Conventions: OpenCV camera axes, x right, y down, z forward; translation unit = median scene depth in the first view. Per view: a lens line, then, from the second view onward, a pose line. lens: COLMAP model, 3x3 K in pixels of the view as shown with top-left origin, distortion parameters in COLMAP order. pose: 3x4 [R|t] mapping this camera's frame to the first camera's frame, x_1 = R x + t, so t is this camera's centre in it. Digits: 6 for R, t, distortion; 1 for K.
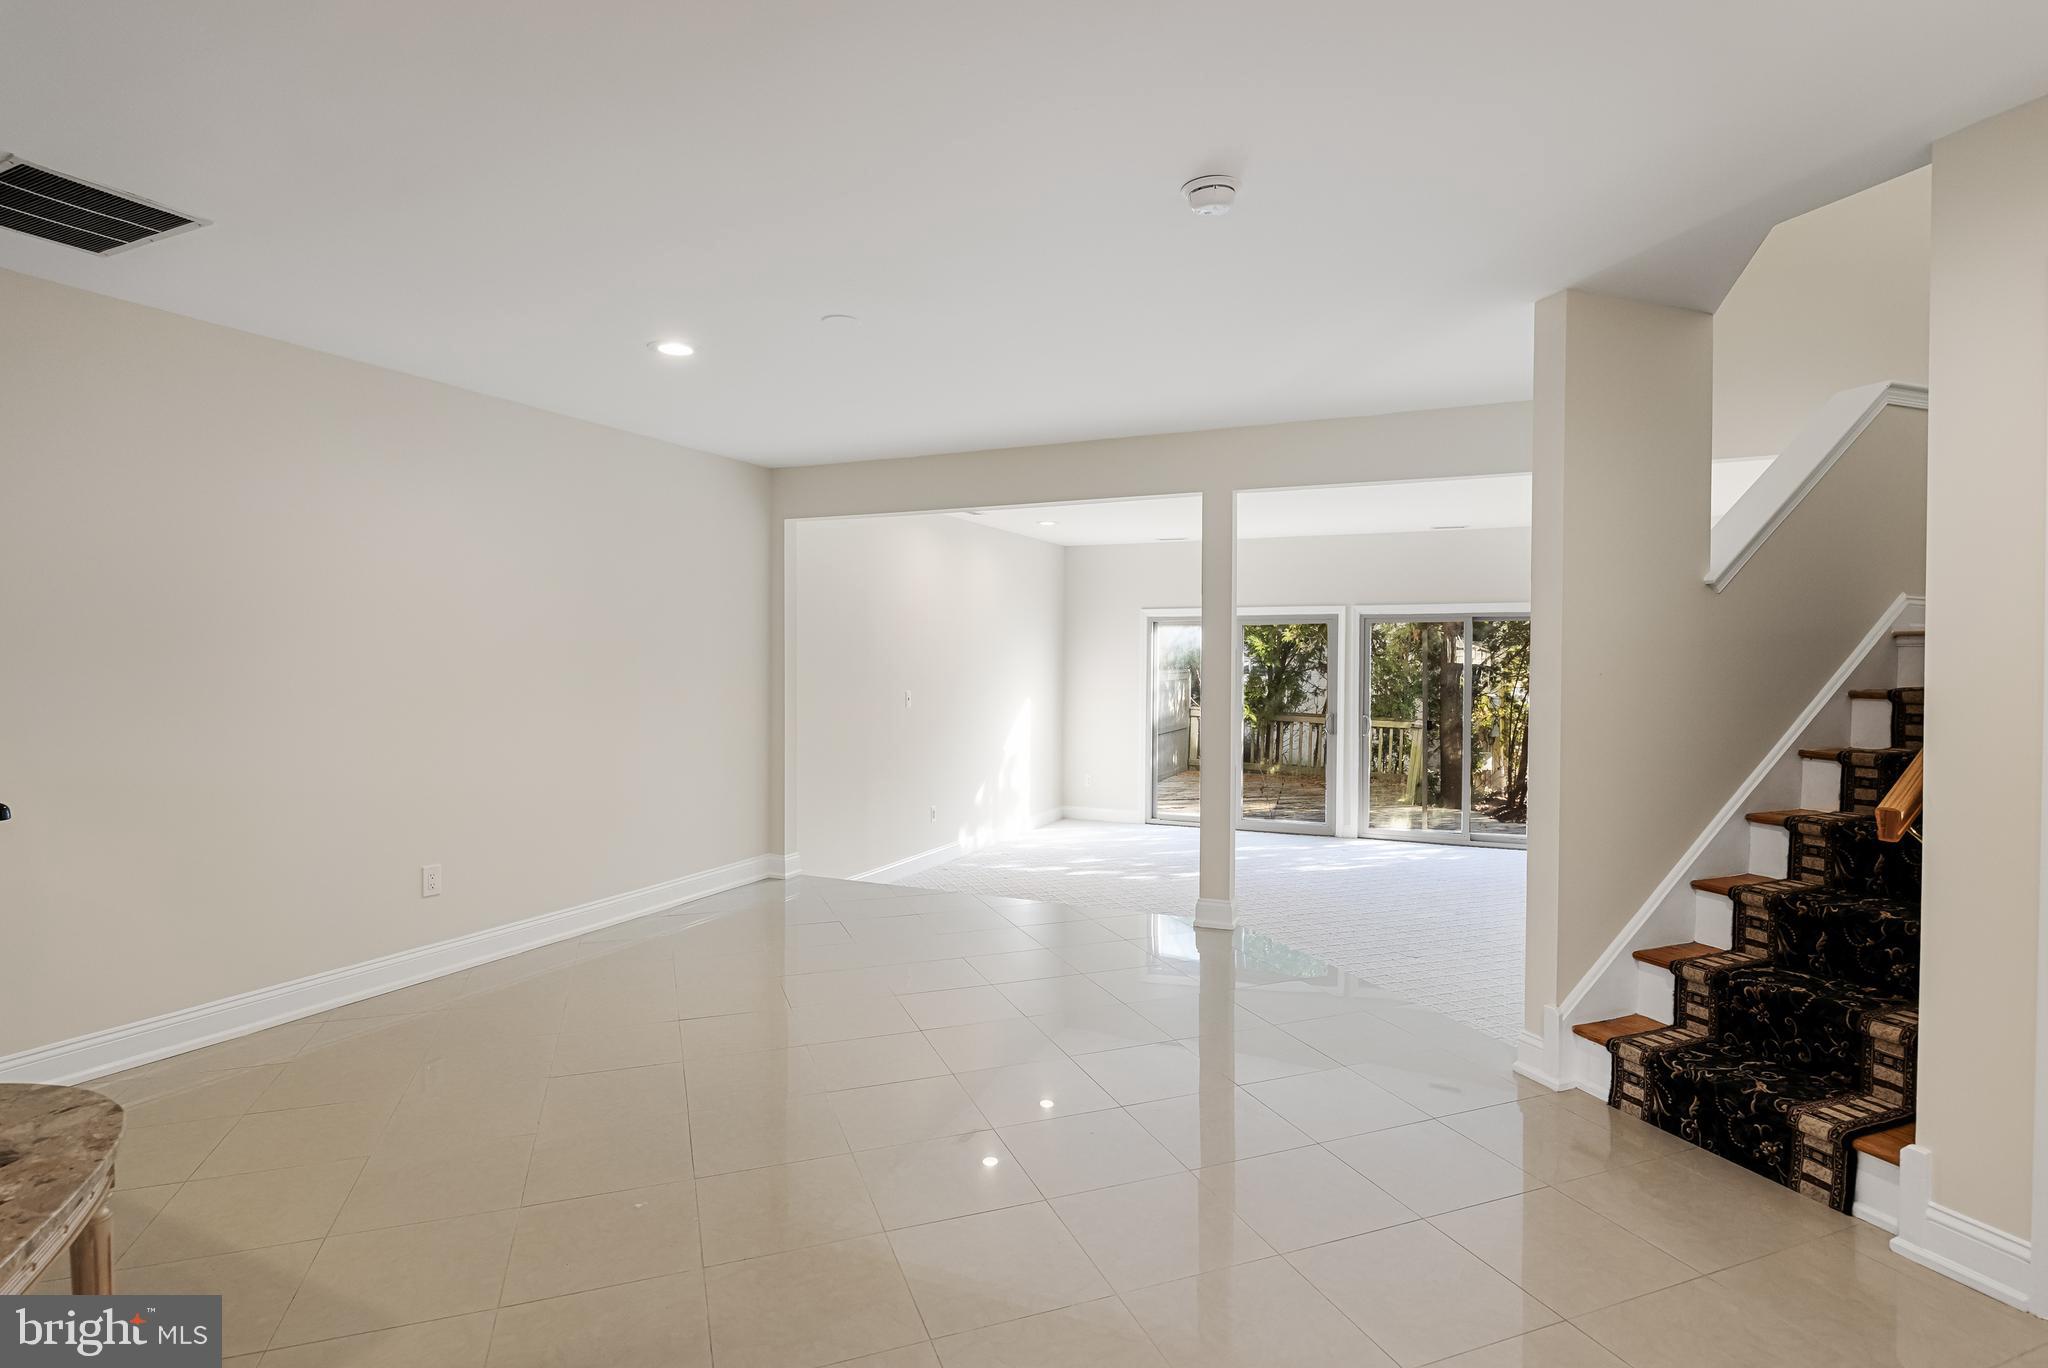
lens RADIAL K [[1042.7, 0, 1020.7], [0, 1042.7, 677.0], [0, 0, 1]] dist [0.000089, 0.000930]
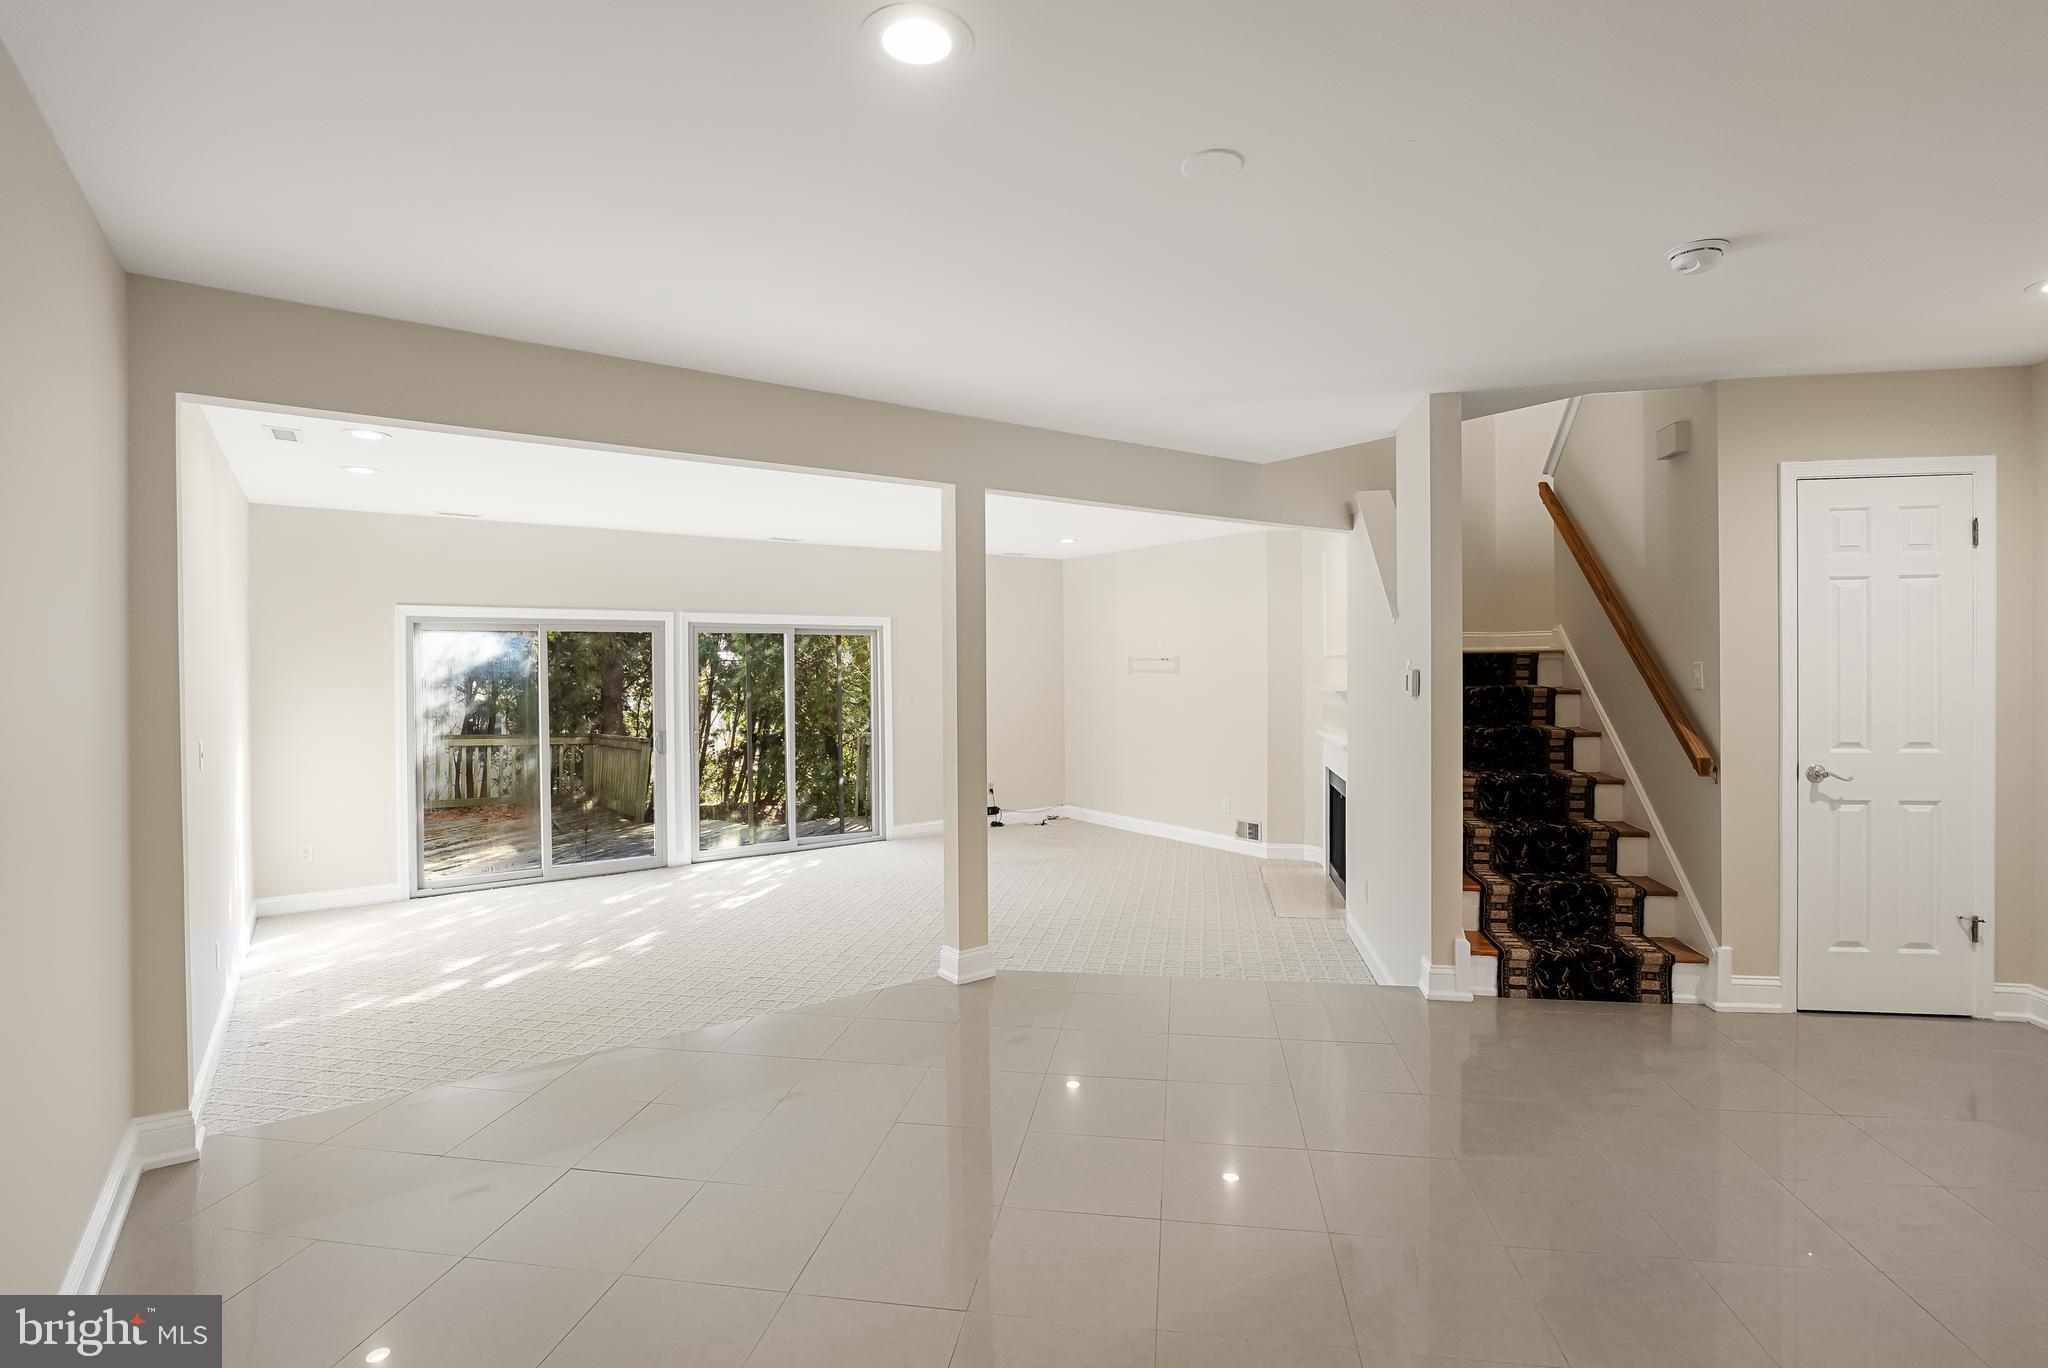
lens RADIAL K [[1001.5, 0, 1023.6], [0, 1001.5, 678.0], [0, 0, 1]] dist [-0.004363, -0.000235]
pose [[0.479605, -0.021240, 0.877227, -0.314681], [0.024407, 0.999643, 0.010860, -0.013866], [-0.877145, 0.016203, 0.479952, 0.325720]]
